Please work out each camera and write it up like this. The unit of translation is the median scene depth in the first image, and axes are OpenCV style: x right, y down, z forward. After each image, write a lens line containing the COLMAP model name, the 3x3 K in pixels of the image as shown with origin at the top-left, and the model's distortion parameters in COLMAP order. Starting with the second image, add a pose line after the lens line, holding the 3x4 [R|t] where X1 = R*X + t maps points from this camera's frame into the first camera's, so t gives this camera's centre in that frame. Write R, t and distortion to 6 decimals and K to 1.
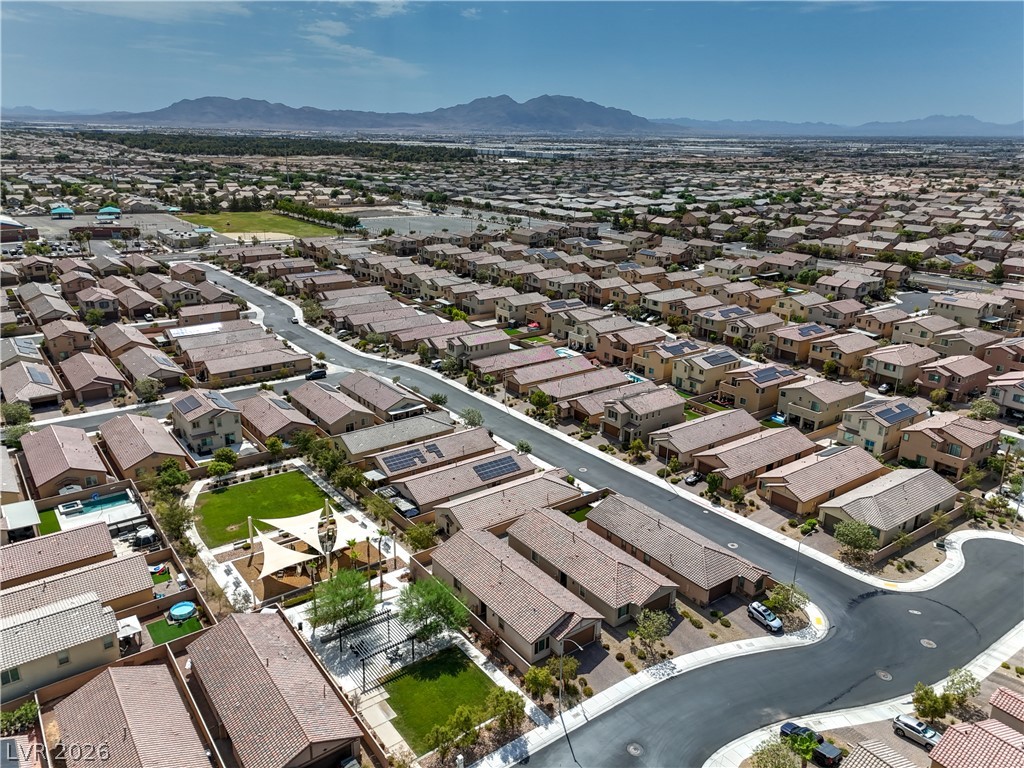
lens RADIAL K [[753.9, 0, 503.3], [0, 753.9, 384.6], [0, 0, 1]] dist [0.099504, -0.073182]
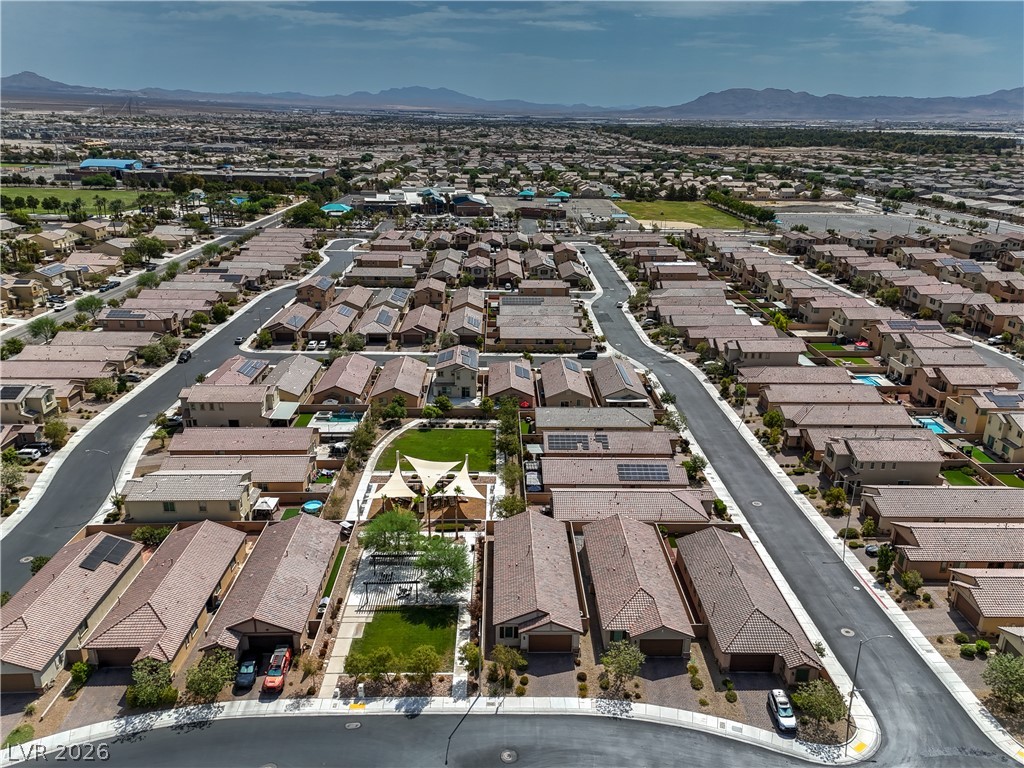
lens RADIAL K [[753.9, 0, 503.3], [0, 753.9, 384.6], [0, 0, 1]] dist [0.099504, -0.073182]
pose [[0.816818, 0.190750, -0.544447, 0.272404], [-0.185039, 0.980518, 0.065921, -0.022870], [0.546415, 0.046898, 0.836201, 0.071313]]
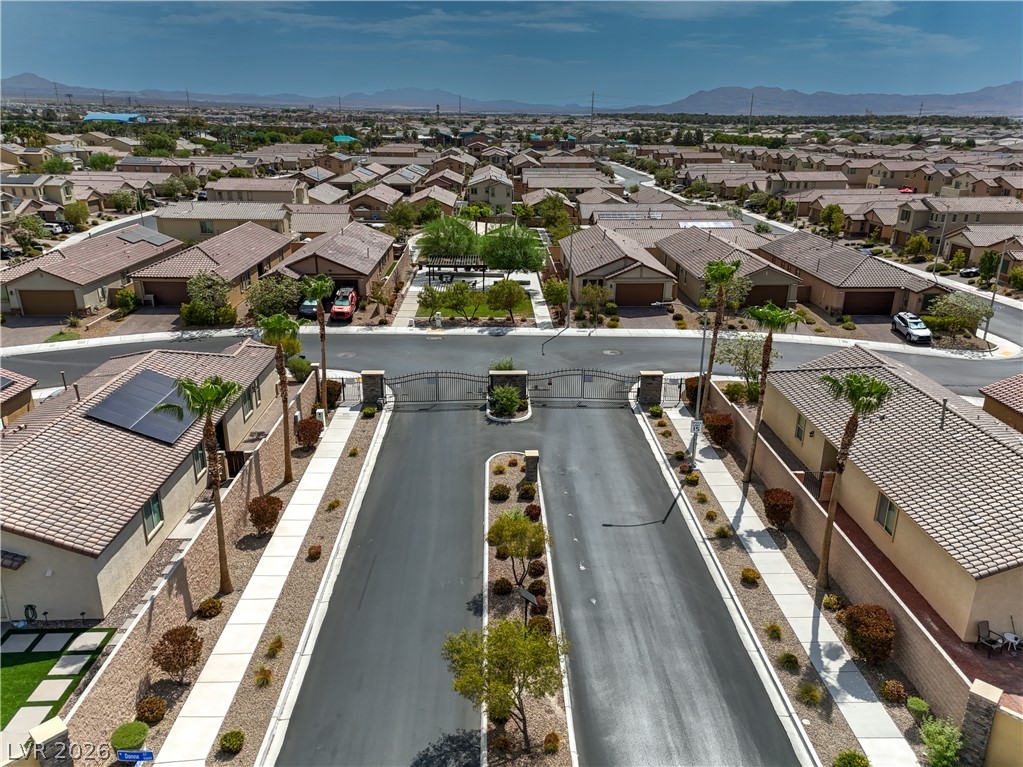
lens RADIAL K [[741.5, 0, 498.6], [0, 741.5, 380.8], [0, 0, 1]] dist [0.098287, -0.064300]
pose [[0.817848, 0.188344, -0.543739, 0.239201], [-0.180075, 0.981228, 0.069030, 0.211534], [0.546533, 0.041458, 0.836411, 0.100345]]
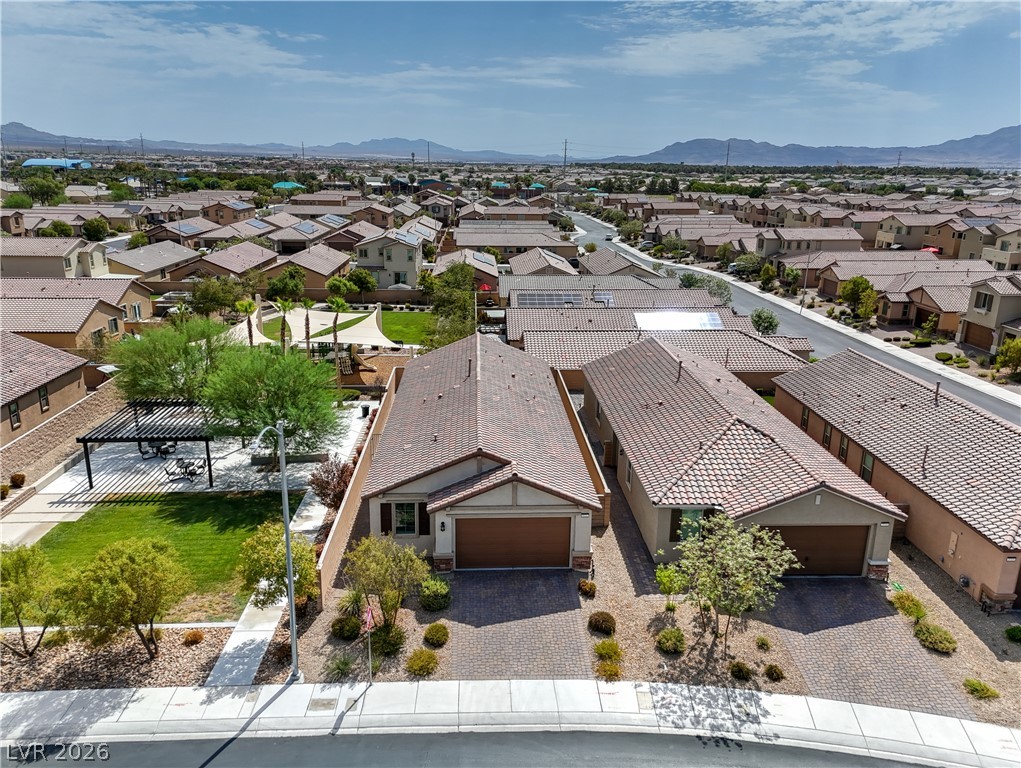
lens RADIAL K [[740.1, 0, 497.6], [0, 740.1, 381.3], [0, 0, 1]] dist [0.098287, -0.064300]
pose [[0.829973, 0.153913, -0.536150, 0.143345], [-0.177062, 0.984164, 0.008427, 0.134748], [0.528956, 0.087937, 0.844081, 0.361430]]
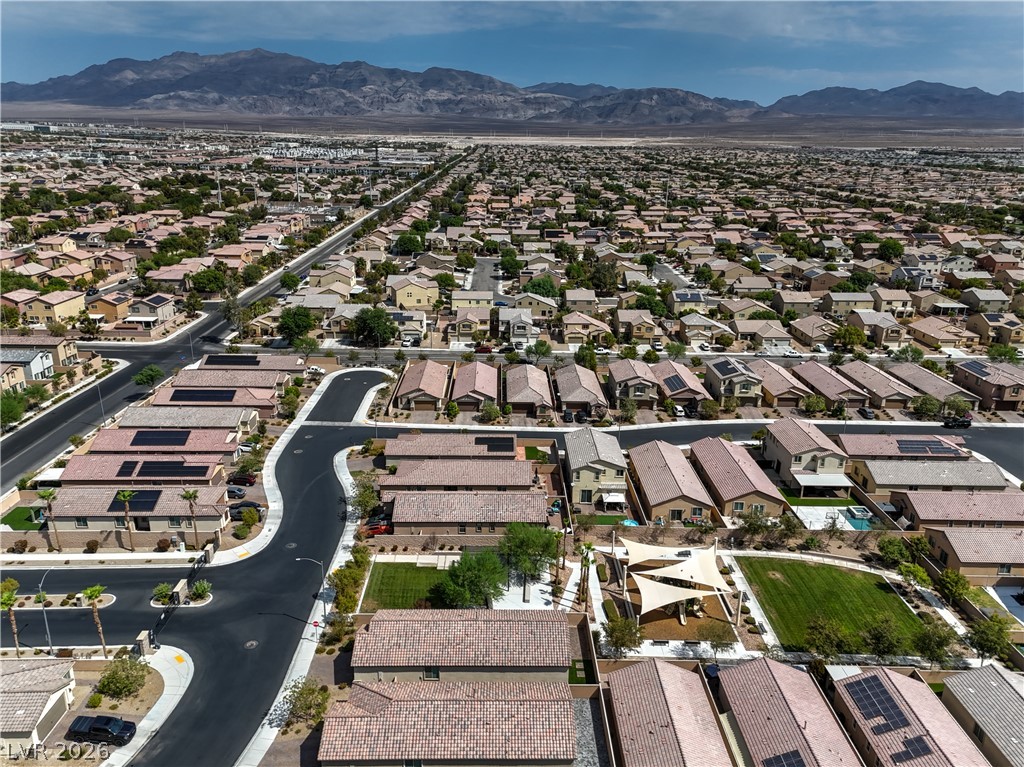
lens RADIAL K [[742.4, 0, 519.3], [0, 742.4, 351.6], [0, 0, 1]] dist [0.097815, -0.091479]
pose [[-0.572970, 0.204184, -0.793734, 0.353056], [-0.279990, 0.861435, 0.423716, -0.247725], [0.770266, 0.465015, -0.436407, 0.733814]]
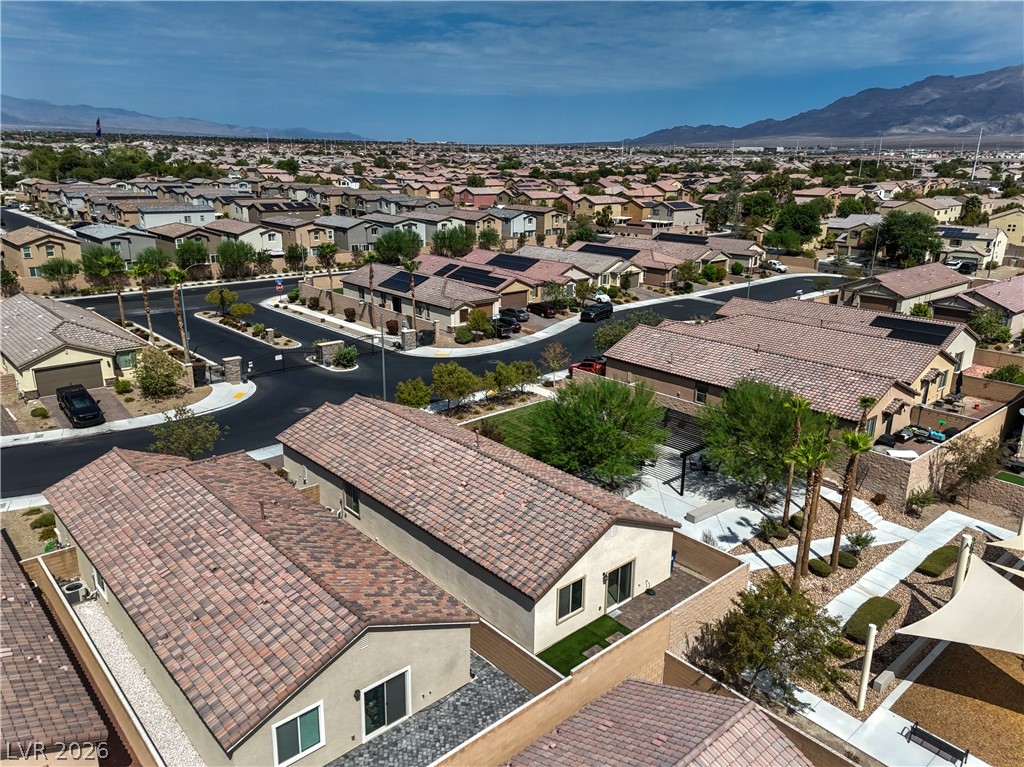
lens RADIAL K [[757.1, 0, 512.0], [0, 757.1, 383.5], [0, 0, 1]] dist [0.088904, -0.056949]
pose [[-0.994255, 0.006587, -0.106831, 0.013982], [-0.056802, 0.813486, 0.578804, -0.024972], [0.090718, 0.581548, -0.808438, 0.760602]]
